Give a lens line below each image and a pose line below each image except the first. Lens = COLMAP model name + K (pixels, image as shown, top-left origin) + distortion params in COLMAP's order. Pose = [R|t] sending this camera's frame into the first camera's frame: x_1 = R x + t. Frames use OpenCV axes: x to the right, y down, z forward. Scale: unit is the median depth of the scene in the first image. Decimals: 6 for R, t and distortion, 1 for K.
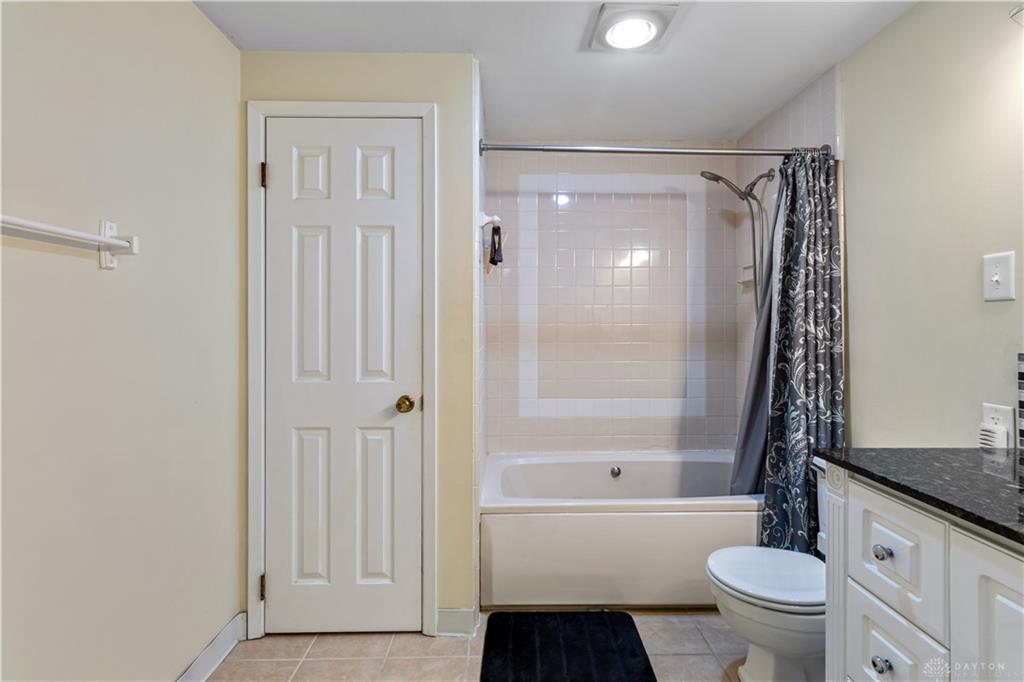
lens RADIAL K [[481.5, 0, 514.2], [0, 481.5, 331.2], [0, 0, 1]] dist [0.004597, 0.000568]
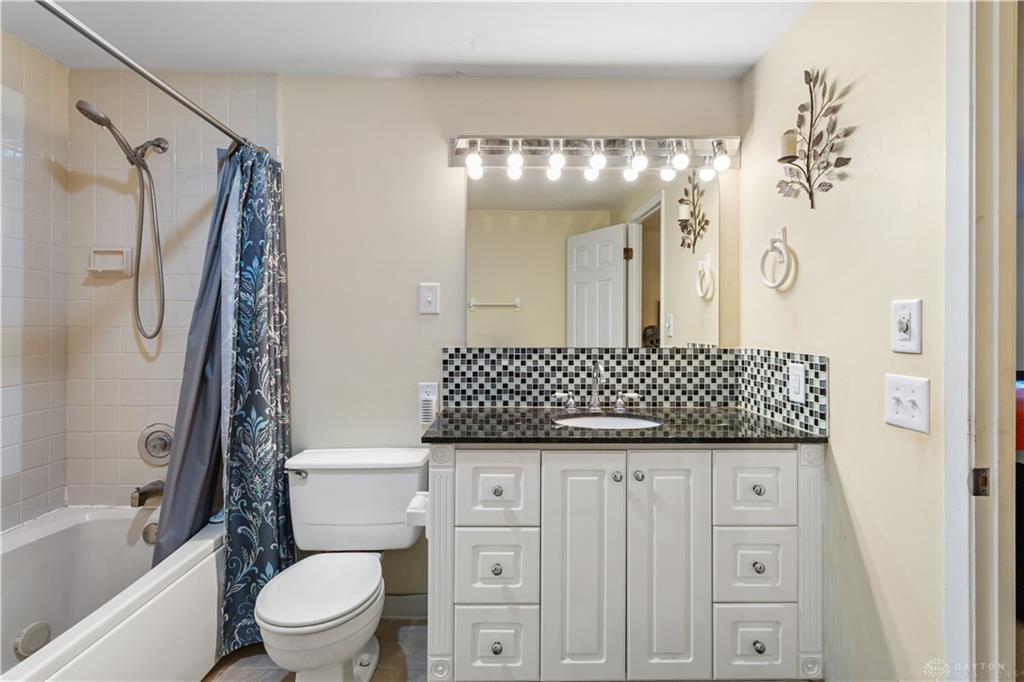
lens RADIAL K [[481.5, 0, 511.9], [0, 481.5, 333.4], [0, 0, 1]] dist [0.004597, 0.000568]
pose [[0.007843, -0.016456, 0.999834, -0.355153], [0.010934, 0.999806, 0.016370, -0.016888], [-0.999909, 0.010804, 0.008021, 0.505290]]
